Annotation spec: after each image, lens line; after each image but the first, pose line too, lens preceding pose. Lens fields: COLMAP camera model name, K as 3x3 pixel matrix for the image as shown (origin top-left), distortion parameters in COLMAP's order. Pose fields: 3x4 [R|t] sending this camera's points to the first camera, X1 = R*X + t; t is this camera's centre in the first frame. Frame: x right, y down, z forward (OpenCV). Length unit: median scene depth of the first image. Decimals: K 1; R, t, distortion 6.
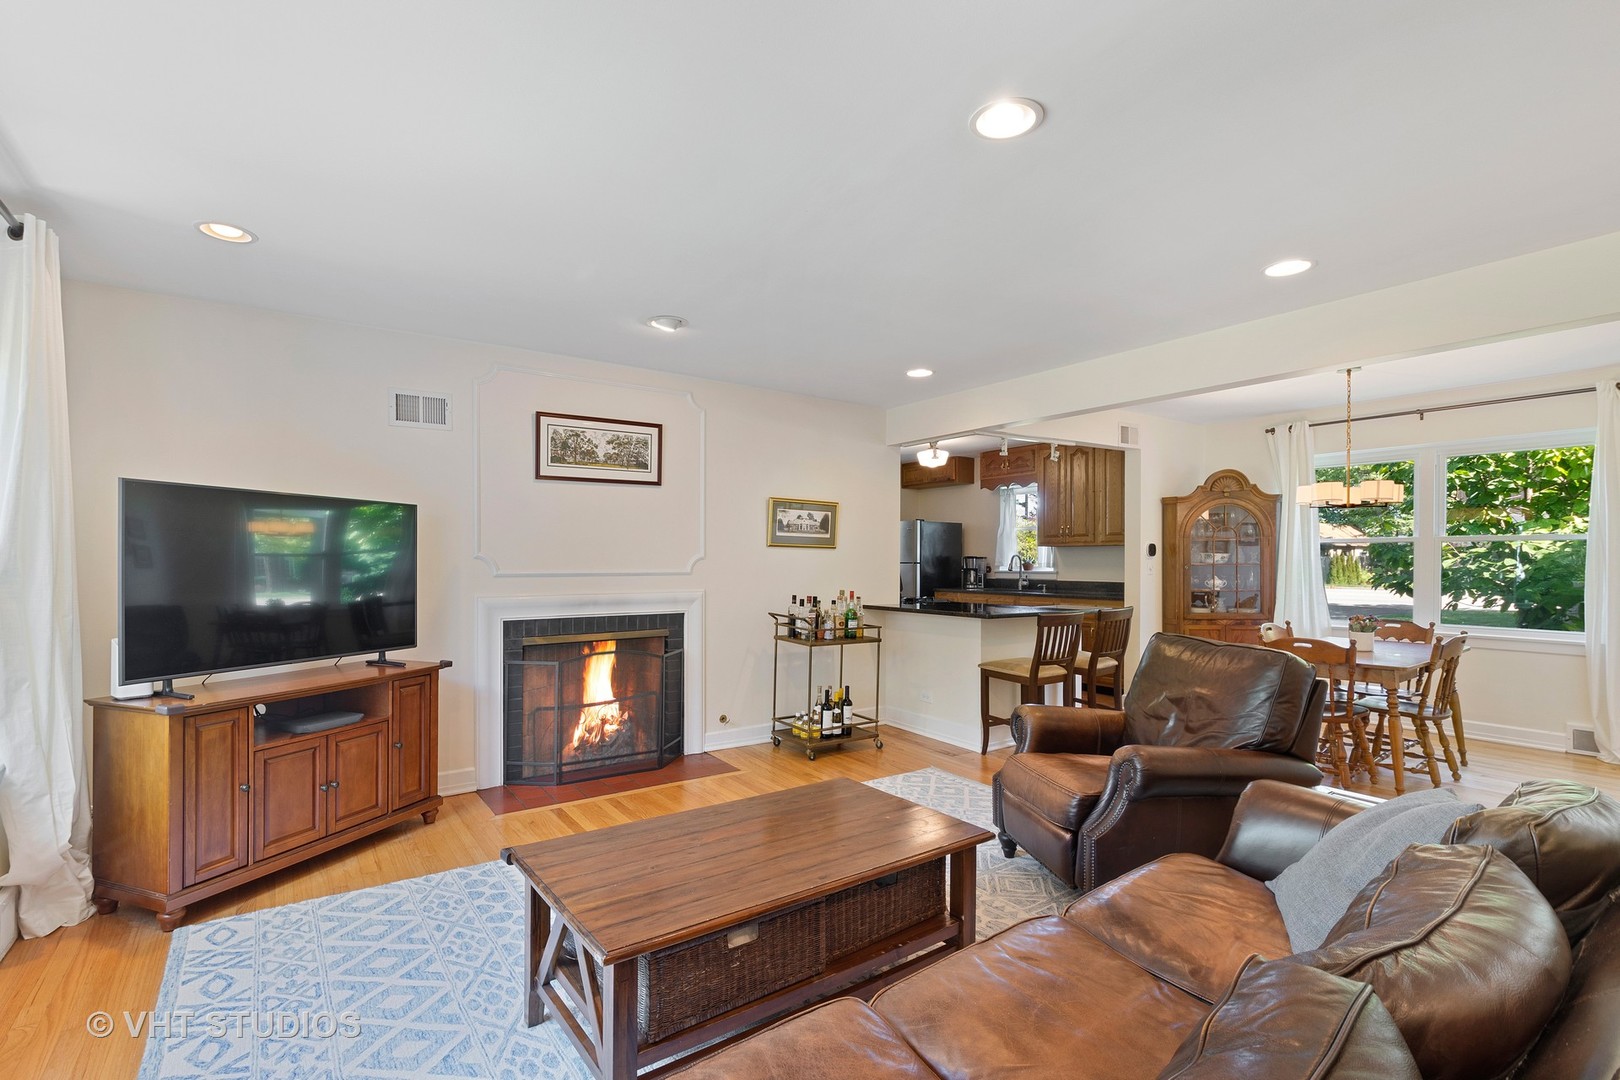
lens RADIAL K [[737.9, 0, 810.0], [0, 737.9, 540.0], [0, 0, 1]] dist [-0.004359, -0.001067]
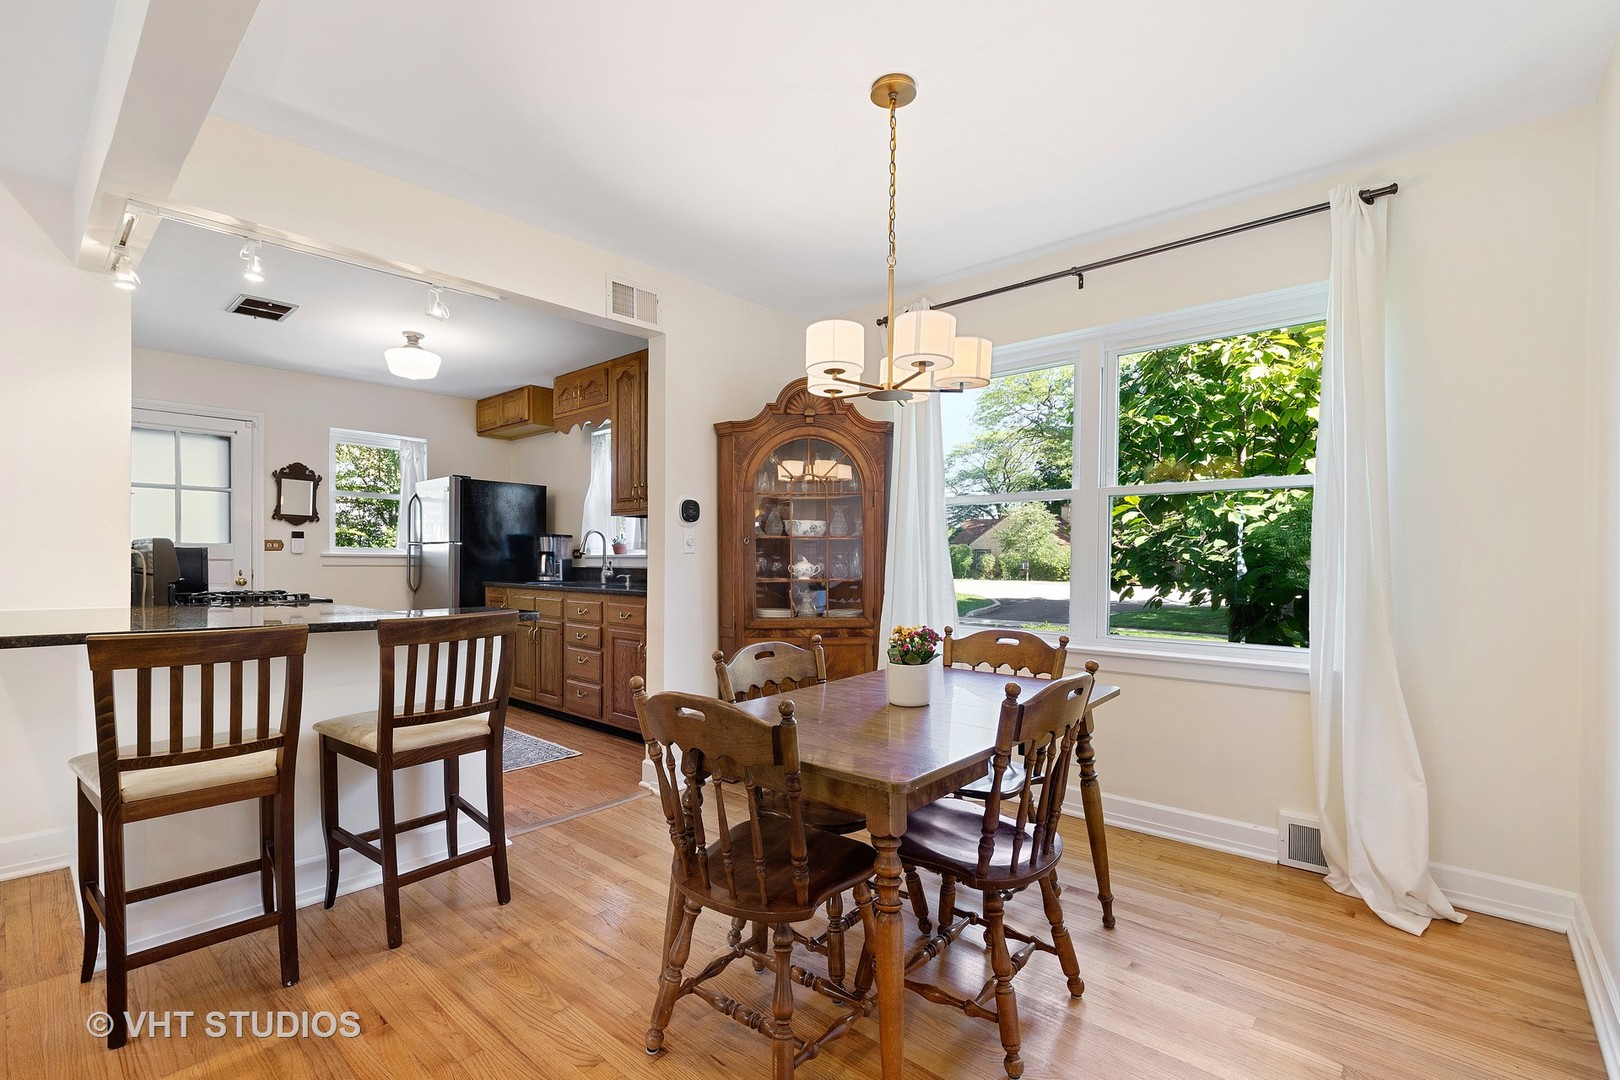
lens RADIAL K [[718.3, 0, 810.0], [0, 718.3, 540.0], [0, 0, 1]] dist [-0.019515, -0.000425]
pose [[0.976417, 0.011028, 0.215613, 0.432400], [-0.010802, 0.999939, -0.002225, 0.036287], [-0.215625, -0.000157, 0.976476, 0.420845]]
